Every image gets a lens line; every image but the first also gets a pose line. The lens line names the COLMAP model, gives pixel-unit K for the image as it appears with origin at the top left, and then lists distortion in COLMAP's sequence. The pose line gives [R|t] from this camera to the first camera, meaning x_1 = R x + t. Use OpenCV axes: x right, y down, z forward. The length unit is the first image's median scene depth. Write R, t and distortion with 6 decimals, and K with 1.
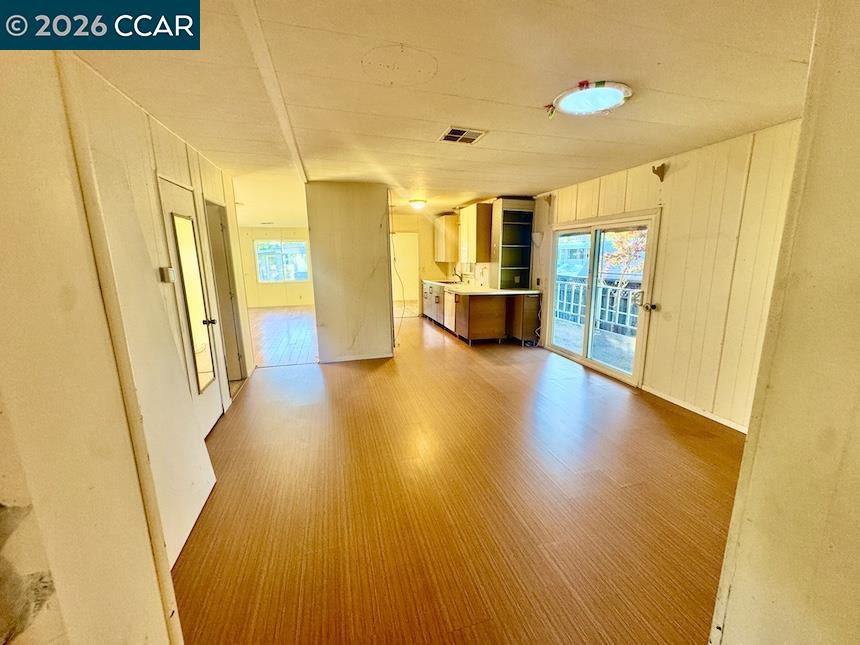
lens RADIAL K [[344.3, 0, 428.8], [0, 344.3, 322.6], [0, 0, 1]] dist [0.002477, 0.000131]
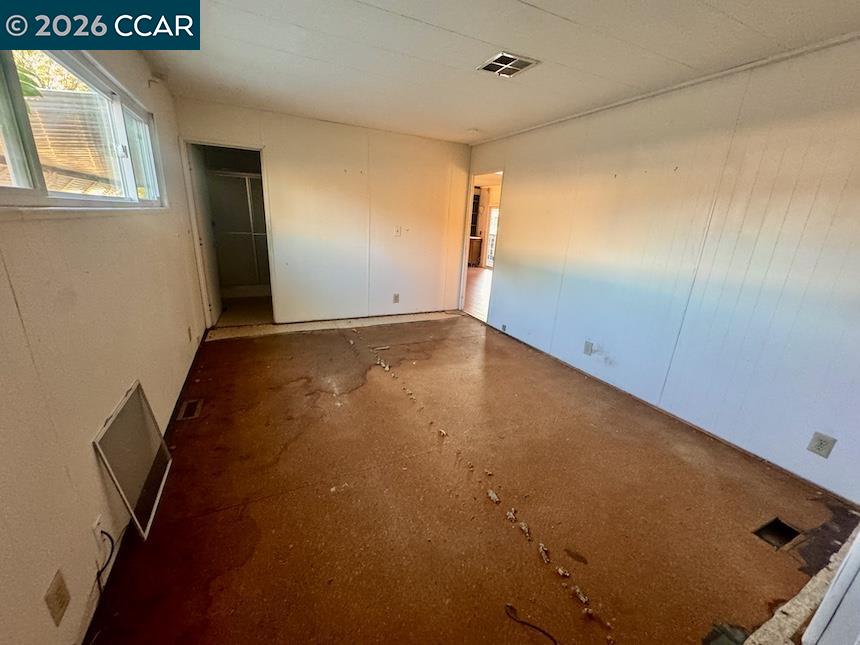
lens RADIAL K [[344.3, 0, 425.5], [0, 344.3, 321.6], [0, 0, 1]] dist [0.002477, 0.000131]
pose [[0.983900, 0.014612, 0.178121, -0.322387], [-0.033421, 0.994114, 0.103060, 0.187054], [-0.175566, -0.107353, 0.978597, -0.885553]]
